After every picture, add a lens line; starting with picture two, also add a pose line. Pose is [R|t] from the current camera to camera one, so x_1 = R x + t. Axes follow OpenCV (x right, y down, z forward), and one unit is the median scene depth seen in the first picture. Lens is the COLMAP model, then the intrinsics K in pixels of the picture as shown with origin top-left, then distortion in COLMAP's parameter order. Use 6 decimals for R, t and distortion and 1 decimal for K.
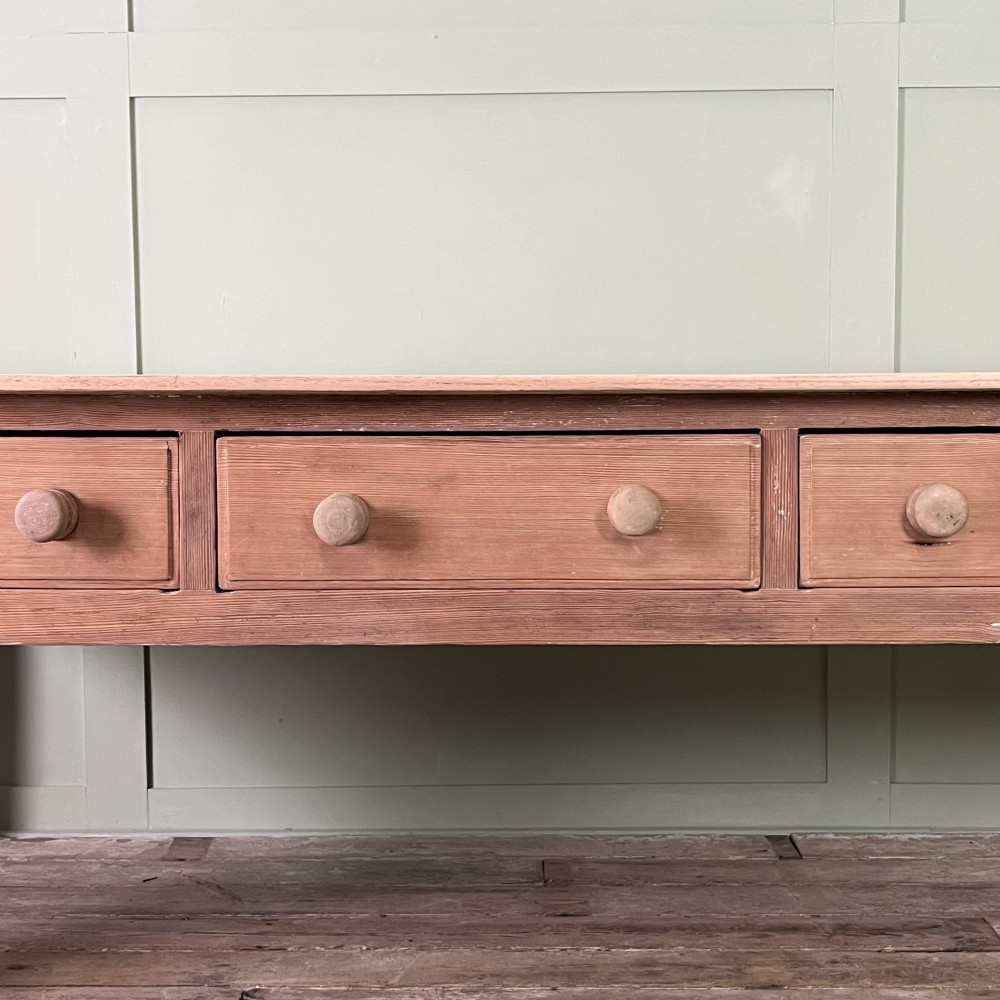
lens RADIAL K [[1620.0, 0, 485.0], [0, 1620.0, 486.7], [0, 0, 1]] dist [0.044977, 0.000000]
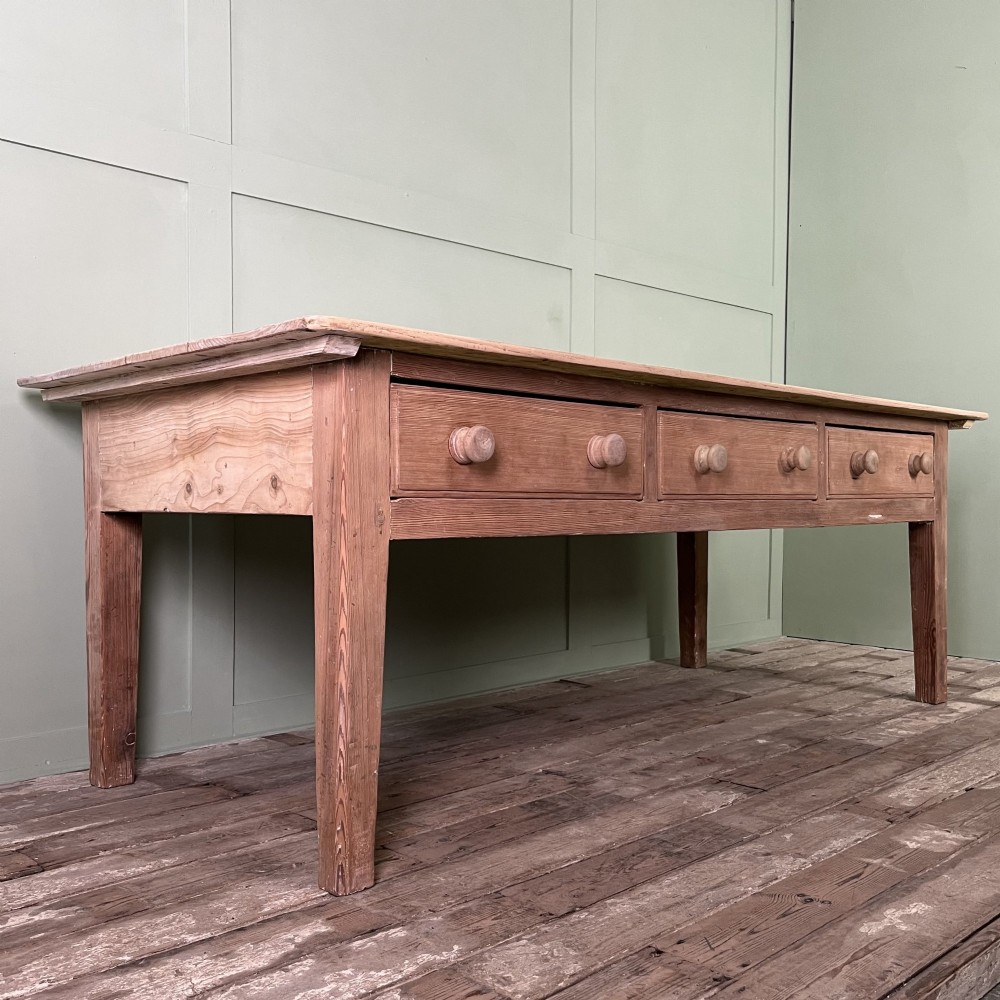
lens RADIAL K [[1079.0, 0, 516.5], [0, 1079.0, 518.2], [0, 0, 1]] dist [0.026061, 0.000000]
pose [[0.686796, -0.009709, 0.726786, -1.088844], [0.047846, 0.998346, -0.031876, 0.111695], [-0.725274, 0.056666, 0.686124, 0.332748]]
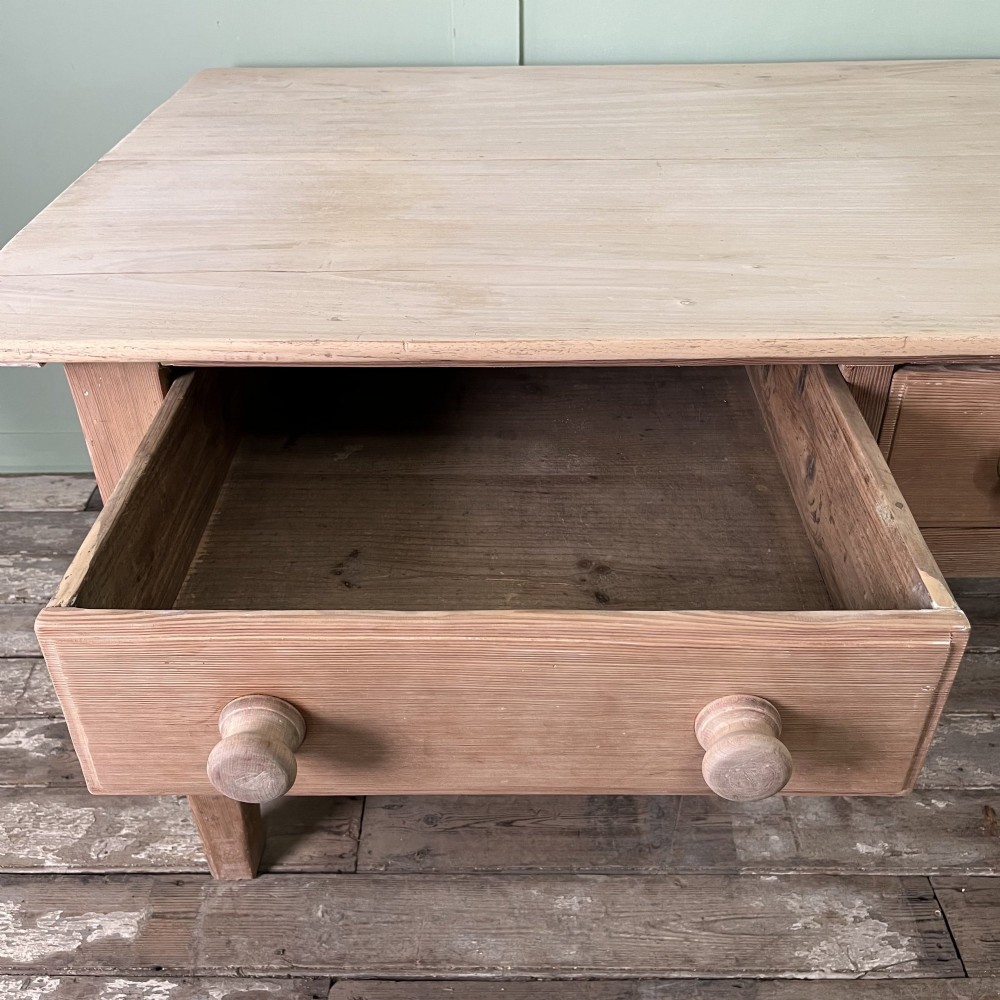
lens RADIAL K [[1028.5, 0, 496.0], [0, 1028.5, 511.2], [0, 0, 1]] dist [0.031356, 0.000000]
pose [[0.999911, -0.012924, 0.003321, -0.362256], [0.009342, 0.855721, 0.517354, -0.231169], [-0.009528, -0.517277, 0.855765, 0.534259]]
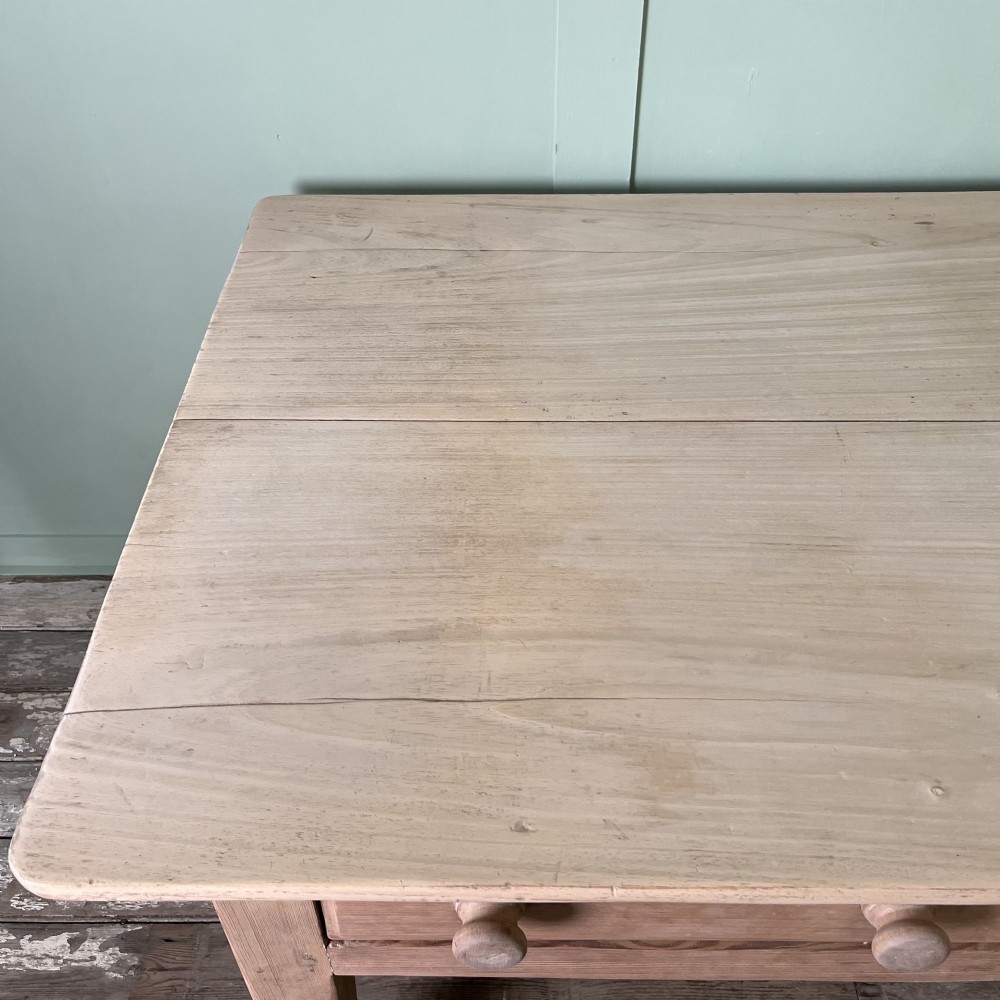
lens RADIAL K [[1028.5, 0, 504.0], [0, 1028.5, 537.3], [0, 0, 1]] dist [0.031356, 0.000000]
pose [[0.999866, -0.008141, 0.014222, -0.444063], [-0.002901, 0.766249, 0.642537, -0.398202], [-0.016128, -0.642492, 0.766122, 0.755608]]
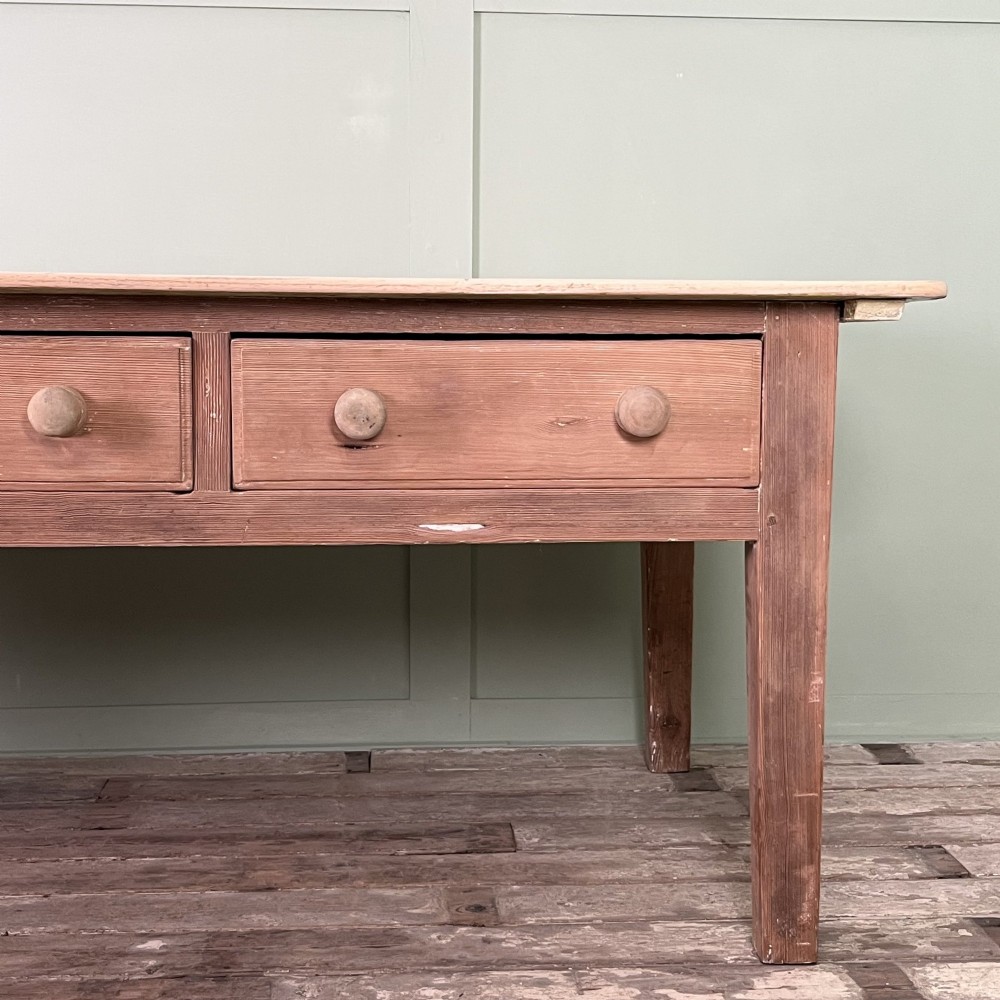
lens RADIAL K [[1620.0, 0, 483.3], [0, 1620.0, 490.4], [0, 0, 1]] dist [0.044977, 0.000000]
pose [[0.995956, 0.003264, 0.089784, 0.258254], [-0.006090, 0.999494, 0.031221, 0.029880], [-0.089637, -0.031641, 0.995472, -0.018206]]
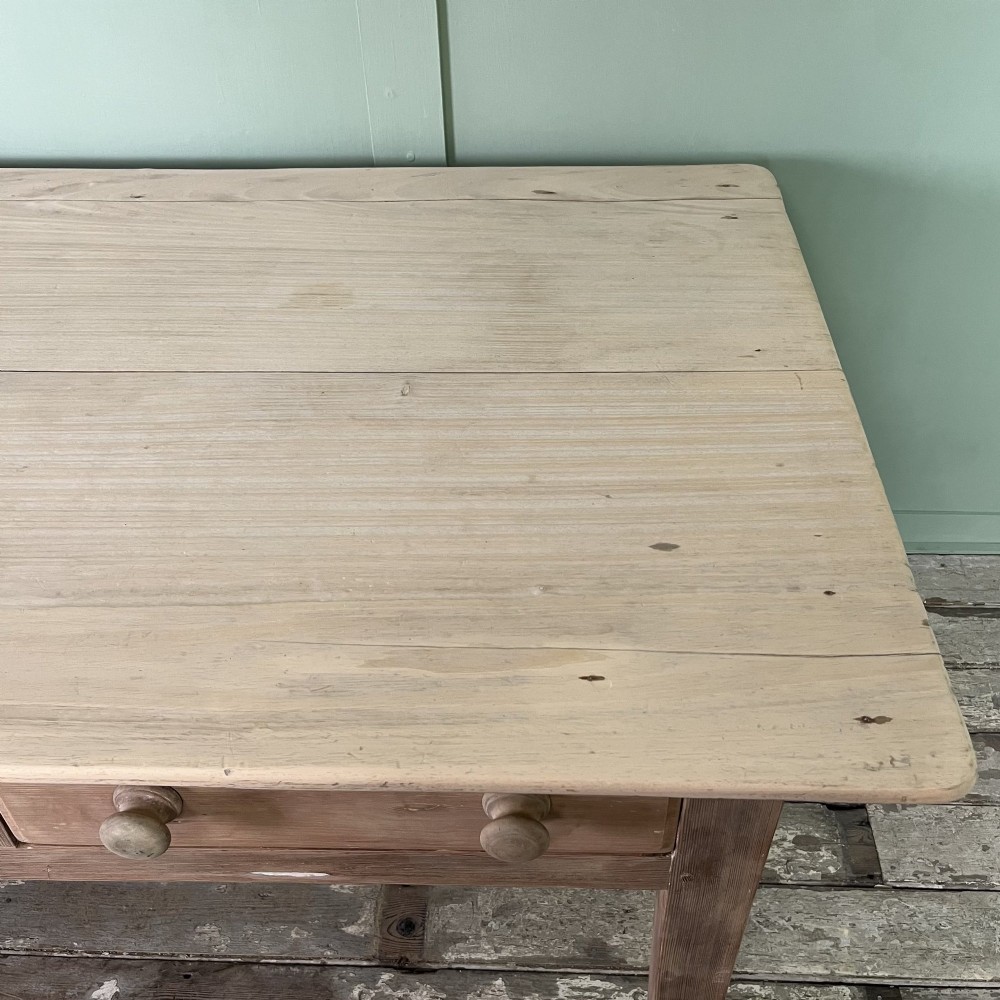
lens RADIAL K [[1028.5, 0, 494.4], [0, 1028.5, 520.7], [0, 0, 1]] dist [0.031356, 0.000000]
pose [[0.999515, 0.004162, -0.030849, 0.451548], [0.016097, 0.779122, 0.626665, -0.393918], [0.026643, -0.626858, 0.778678, 0.695000]]
